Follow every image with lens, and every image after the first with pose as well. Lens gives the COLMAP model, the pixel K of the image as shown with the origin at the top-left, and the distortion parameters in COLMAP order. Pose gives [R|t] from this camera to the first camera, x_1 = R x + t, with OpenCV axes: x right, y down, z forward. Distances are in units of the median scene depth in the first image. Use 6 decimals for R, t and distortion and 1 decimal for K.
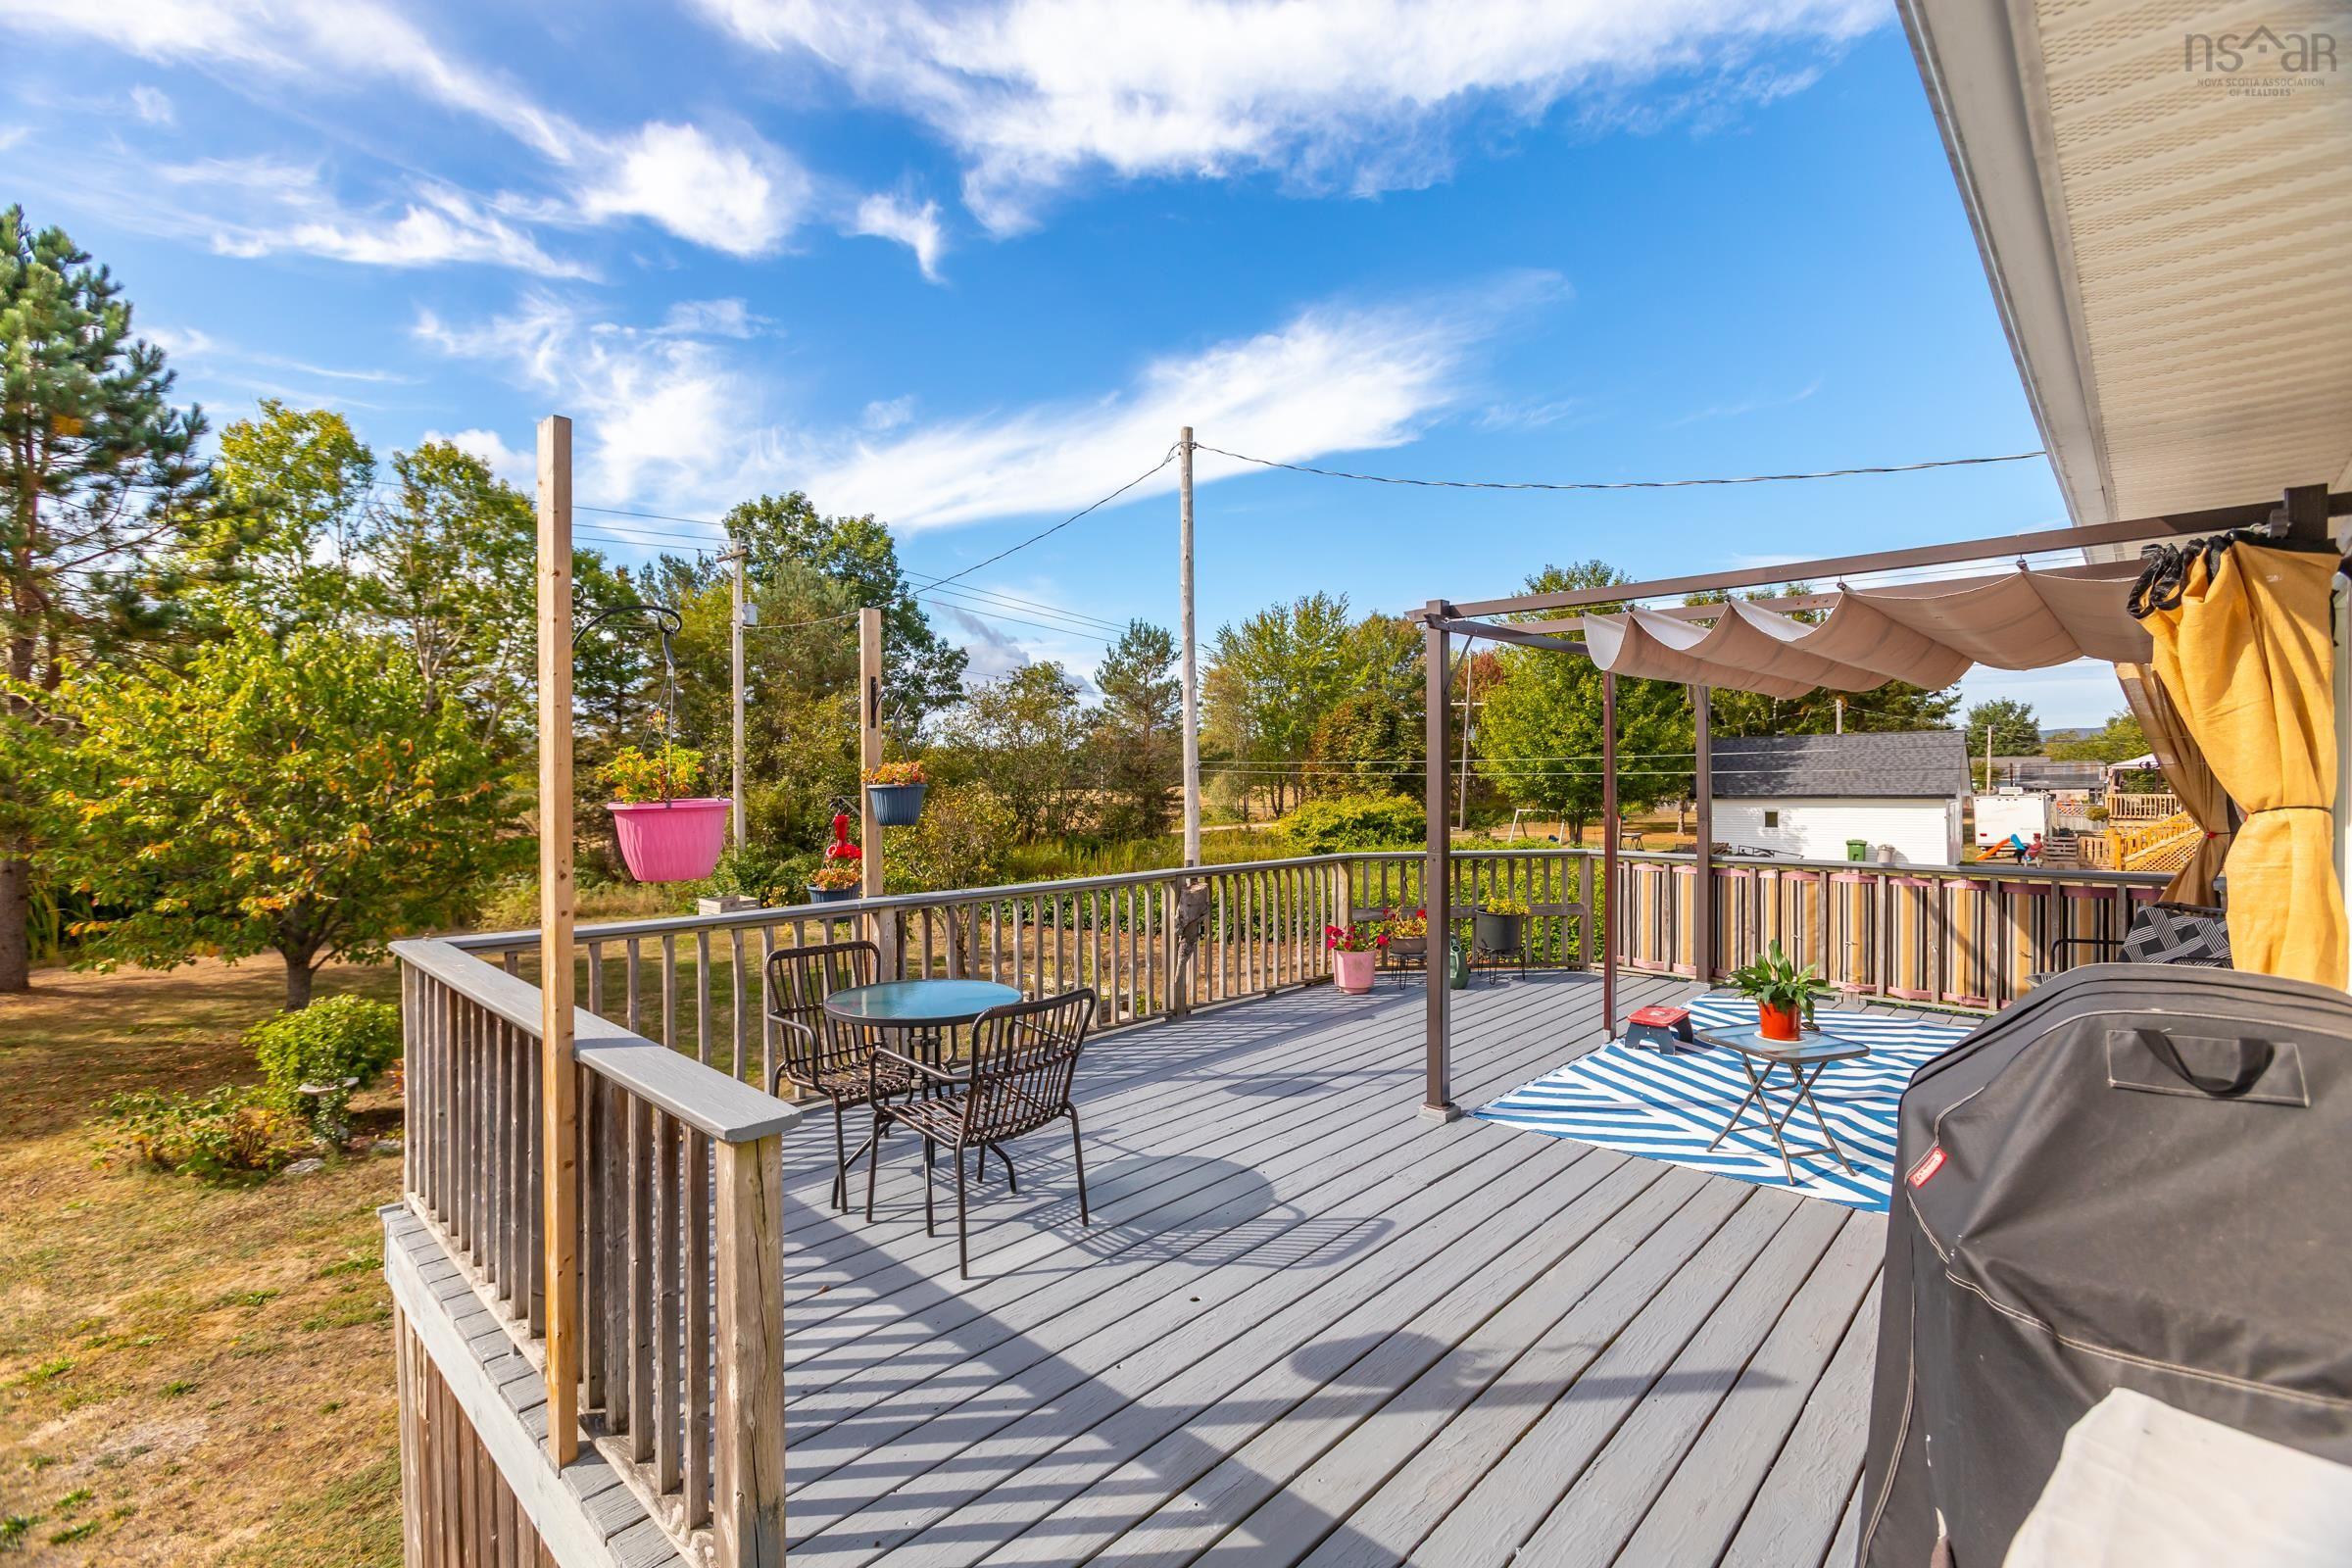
lens RADIAL K [[1036.9, 0, 1170.2], [0, 1036.9, 780.5], [0, 0, 1]] dist [0.000323, 0.000630]
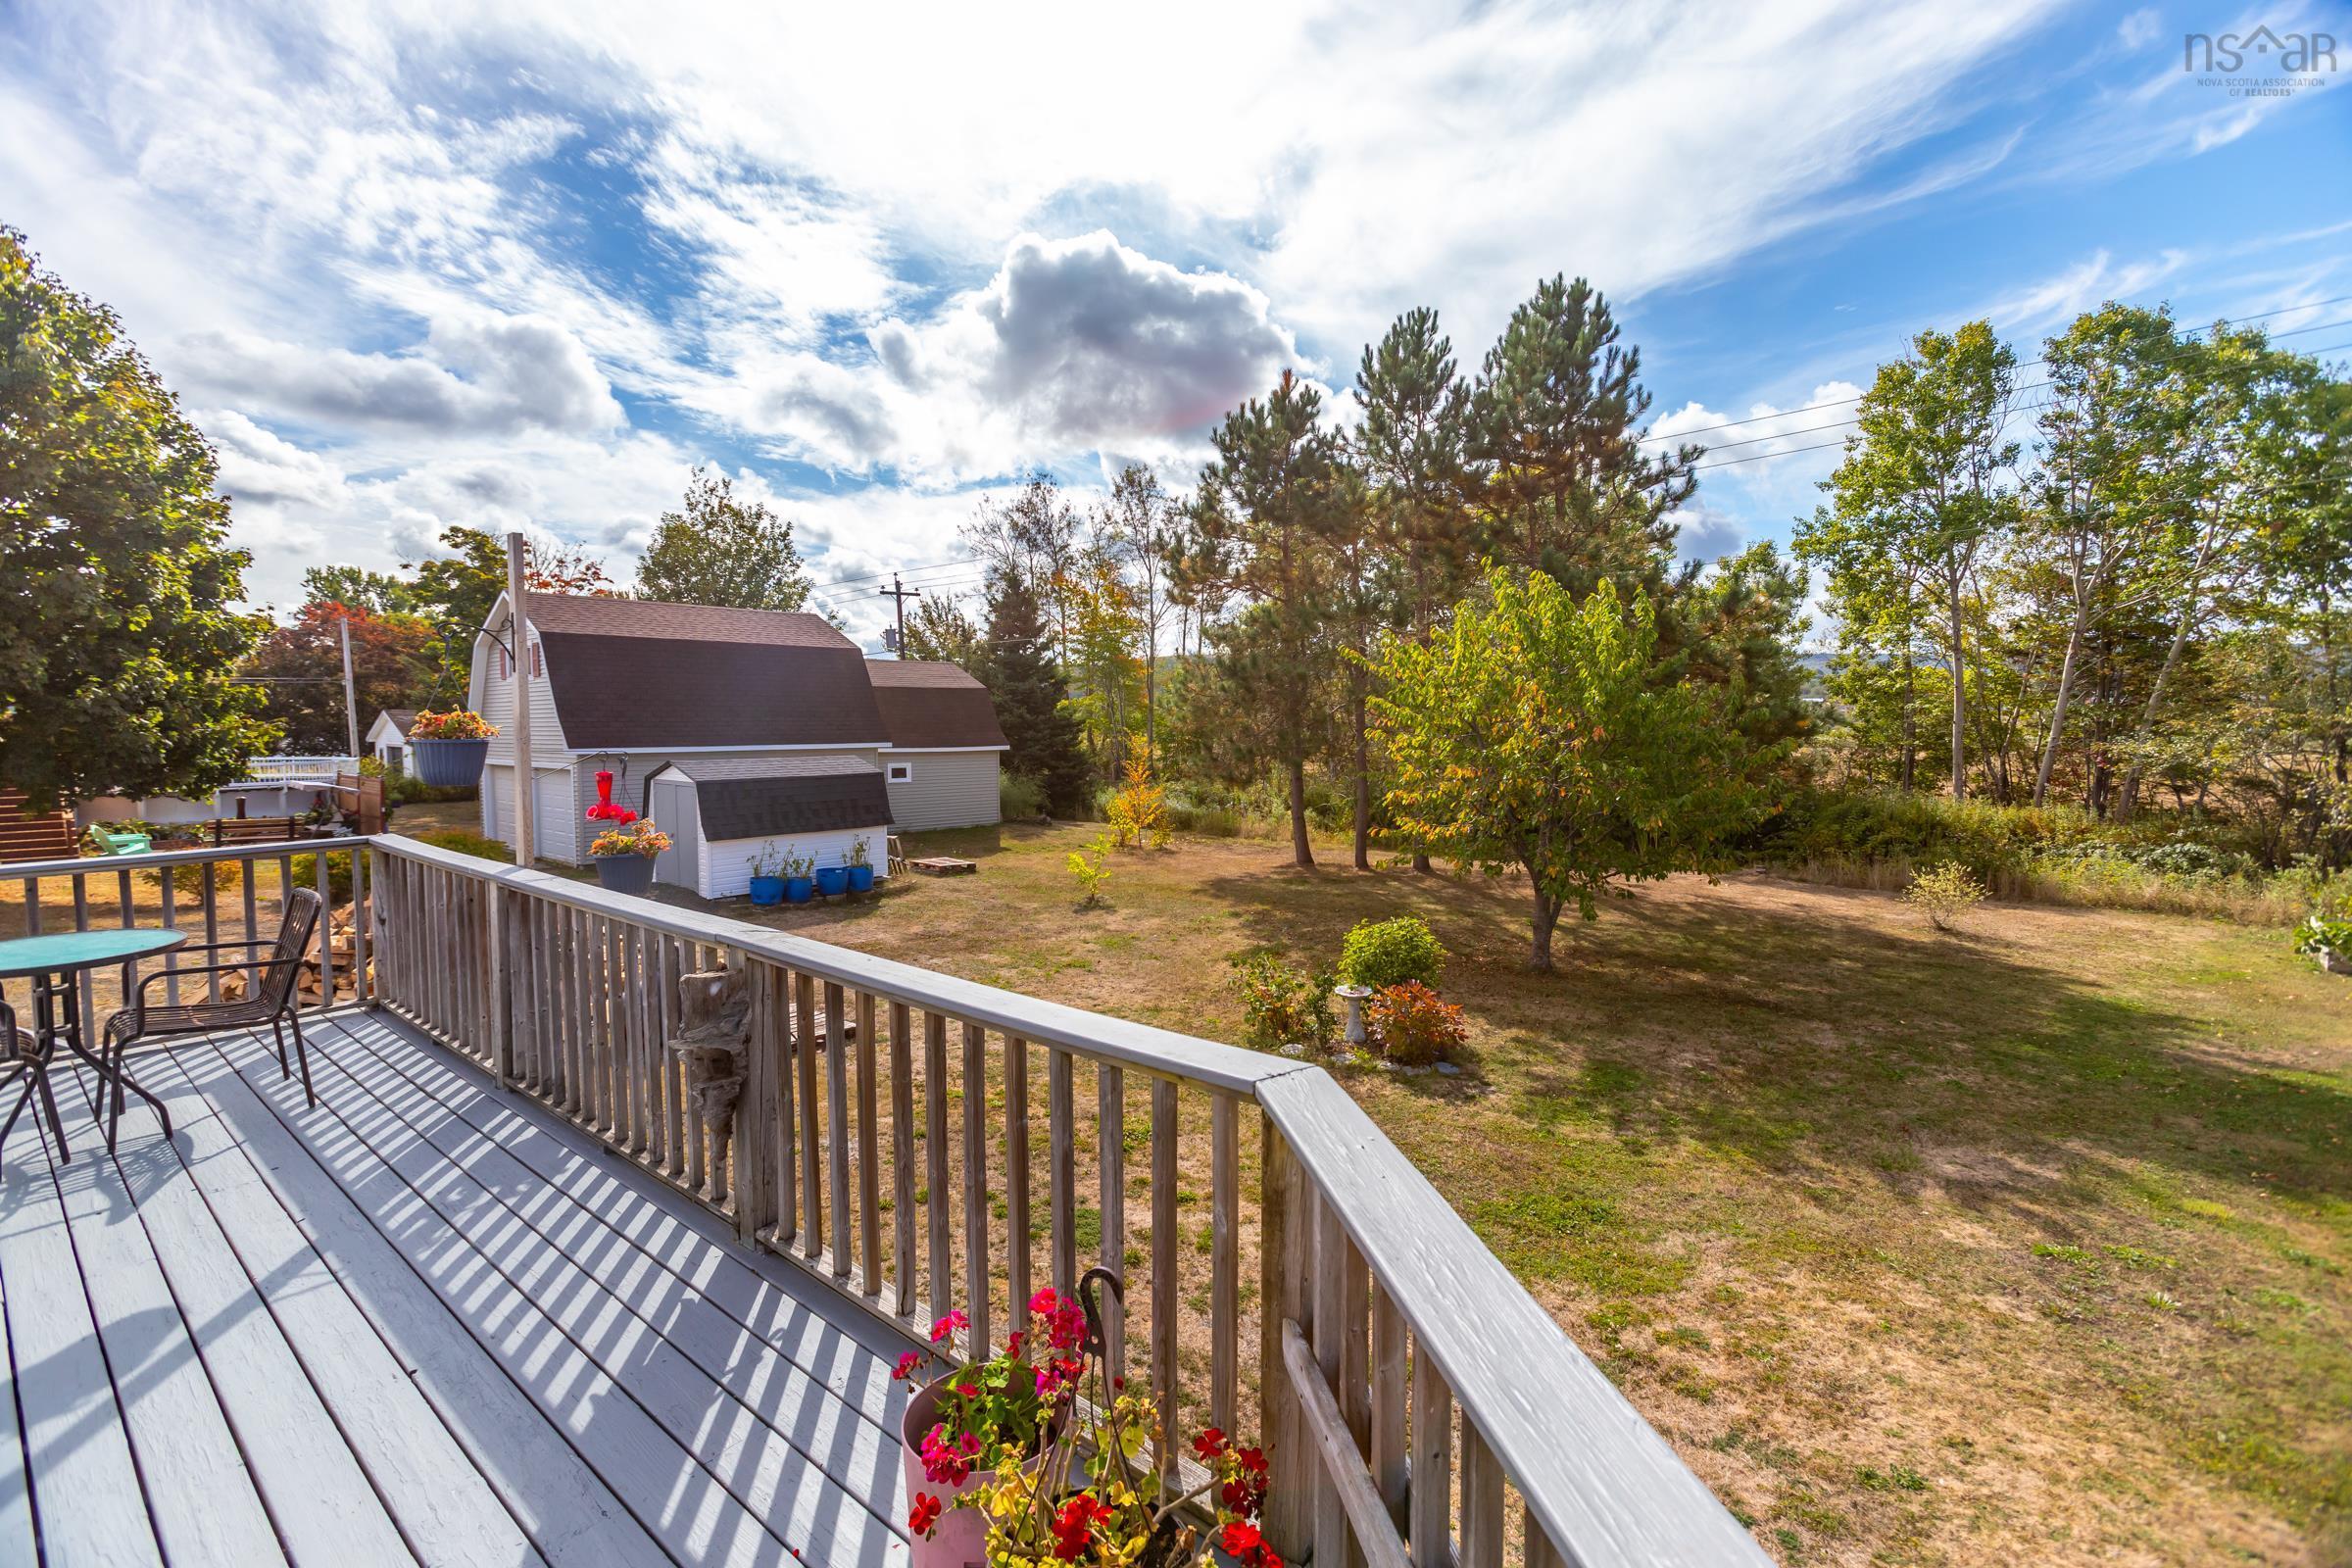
lens RADIAL K [[1036.9, 0, 1170.2], [0, 1036.9, 780.5], [0, 0, 1]] dist [0.000323, 0.000630]
pose [[0.062992, 0.060064, -0.996205, 0.178907], [-0.002368, 0.998194, 0.060034, -0.002640], [0.998011, -0.001422, 0.063020, 0.448176]]
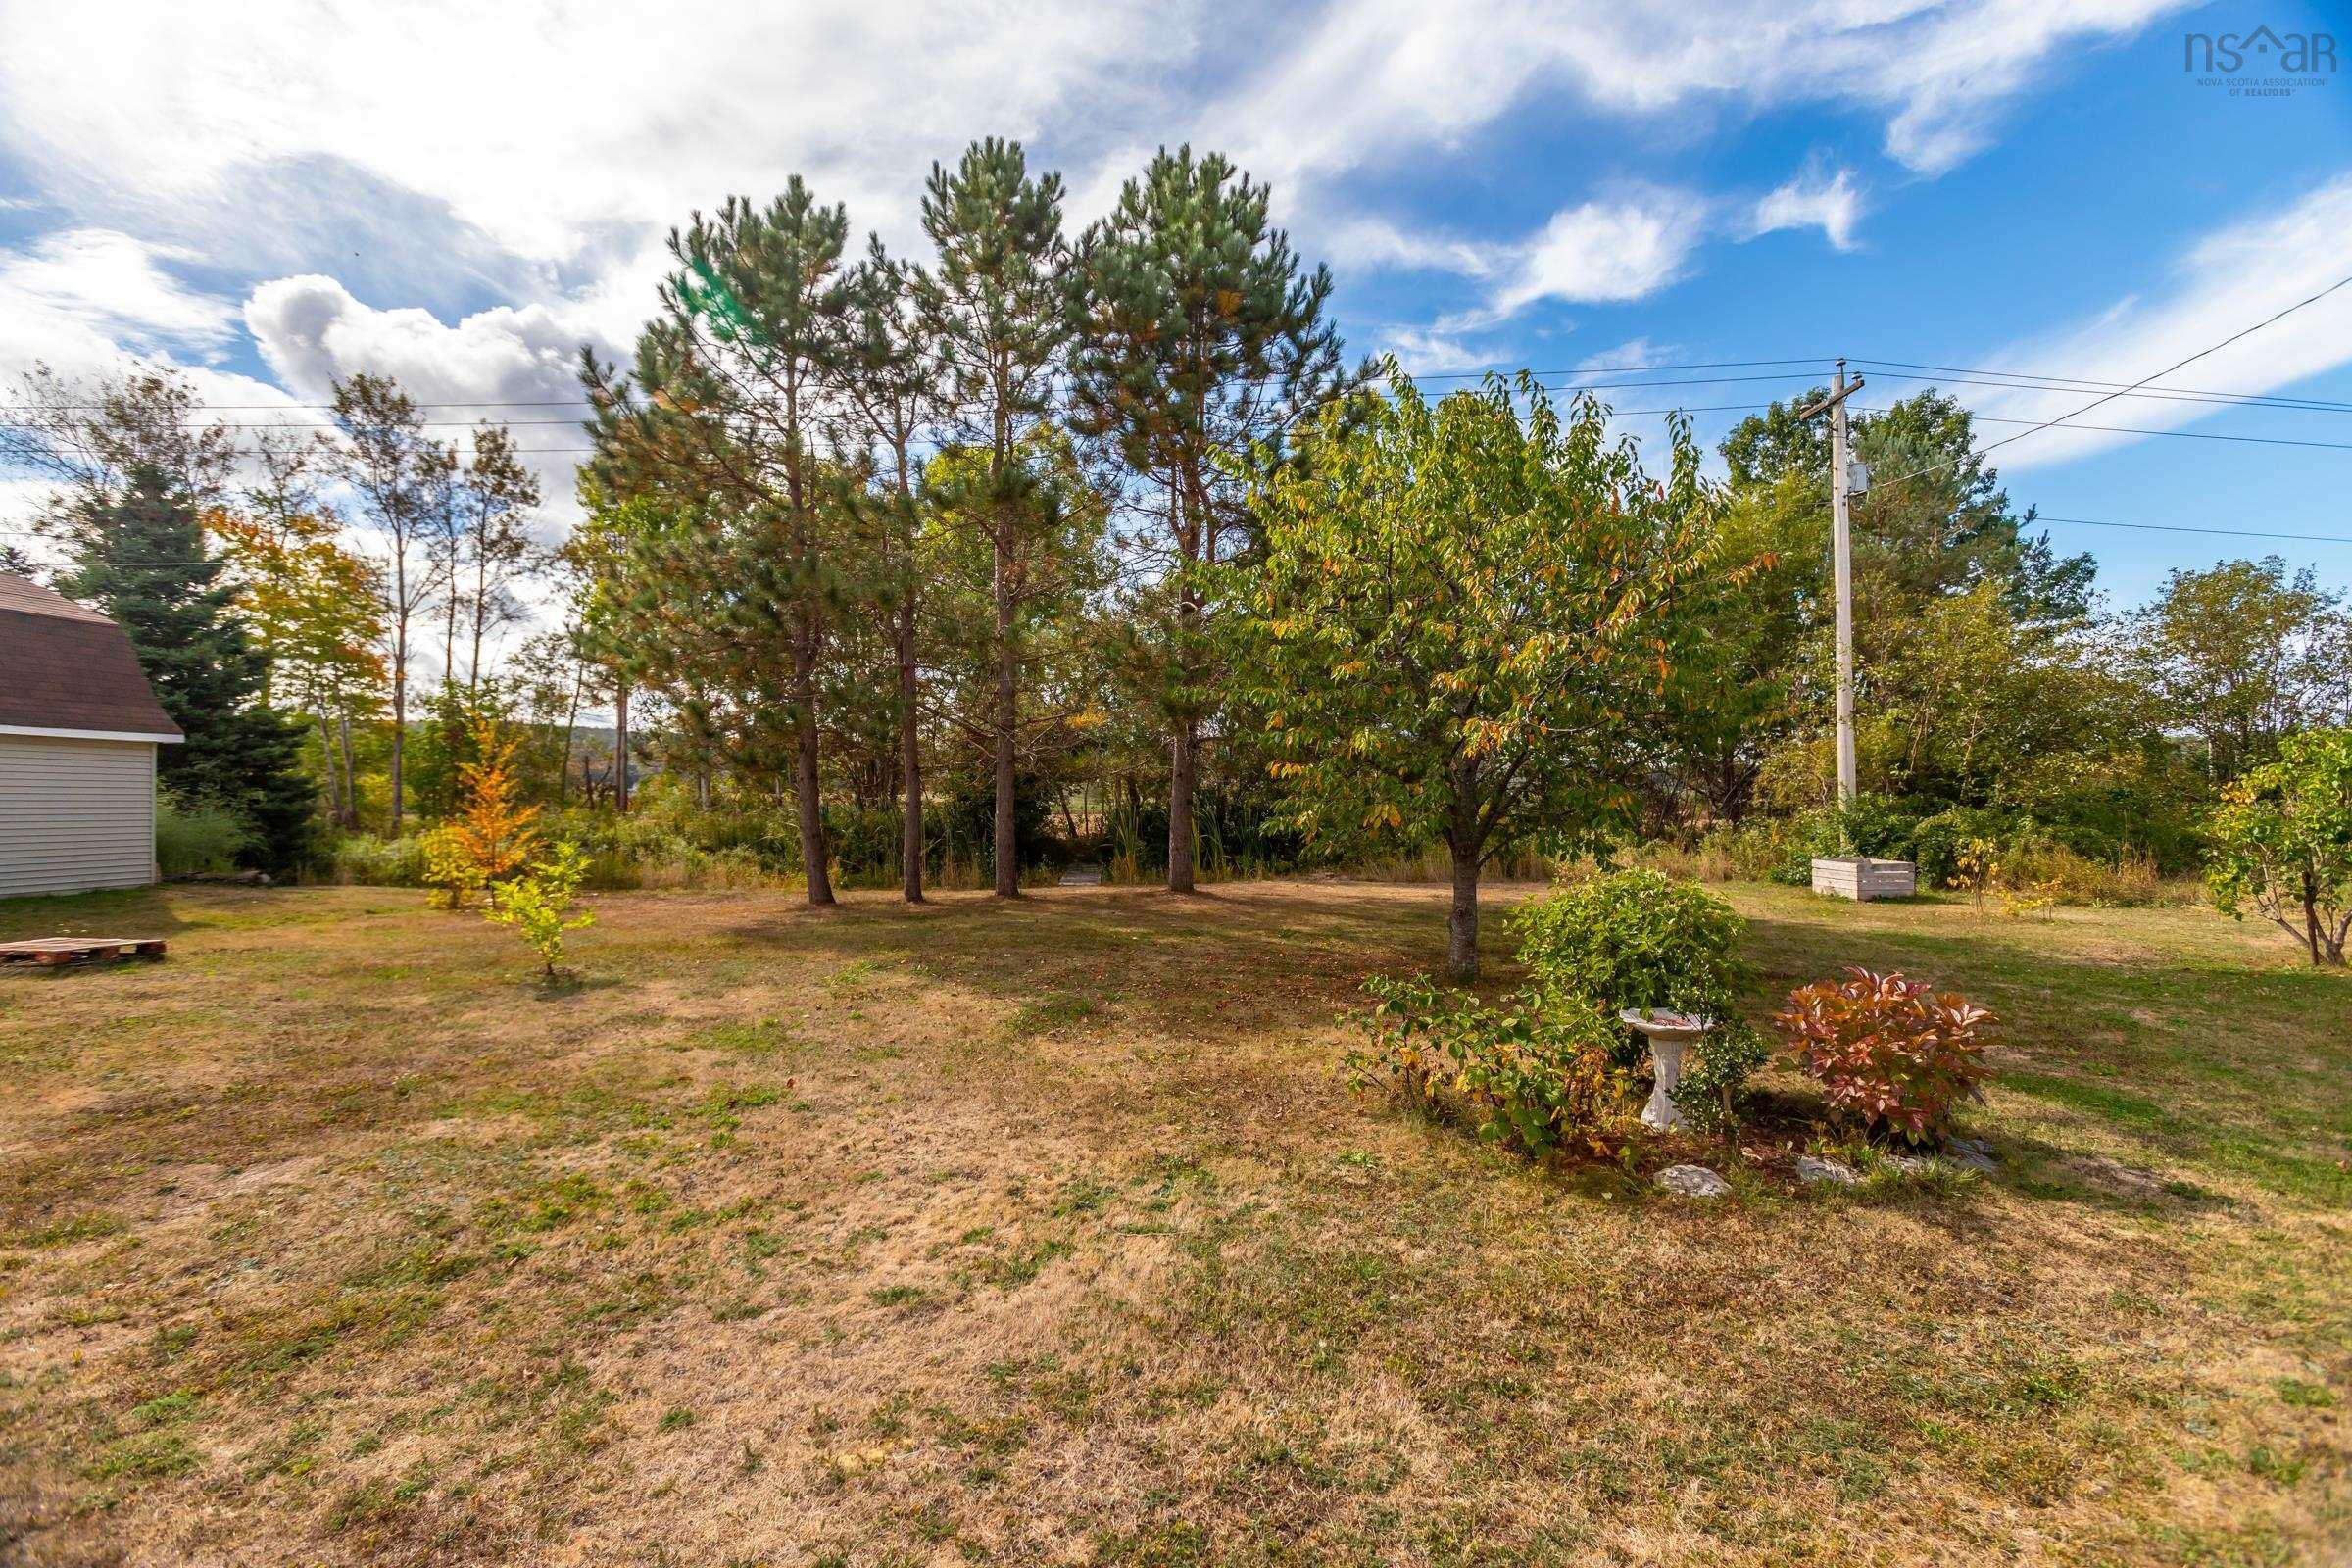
lens RADIAL K [[1036.9, 0, 1170.2], [0, 1036.9, 780.5], [0, 0, 1]] dist [0.000323, 0.000630]
pose [[0.681770, -0.012656, -0.731457, -0.370804], [0.001967, 0.999878, -0.015467, 0.111683], [0.731564, 0.009106, 0.681712, 0.284942]]
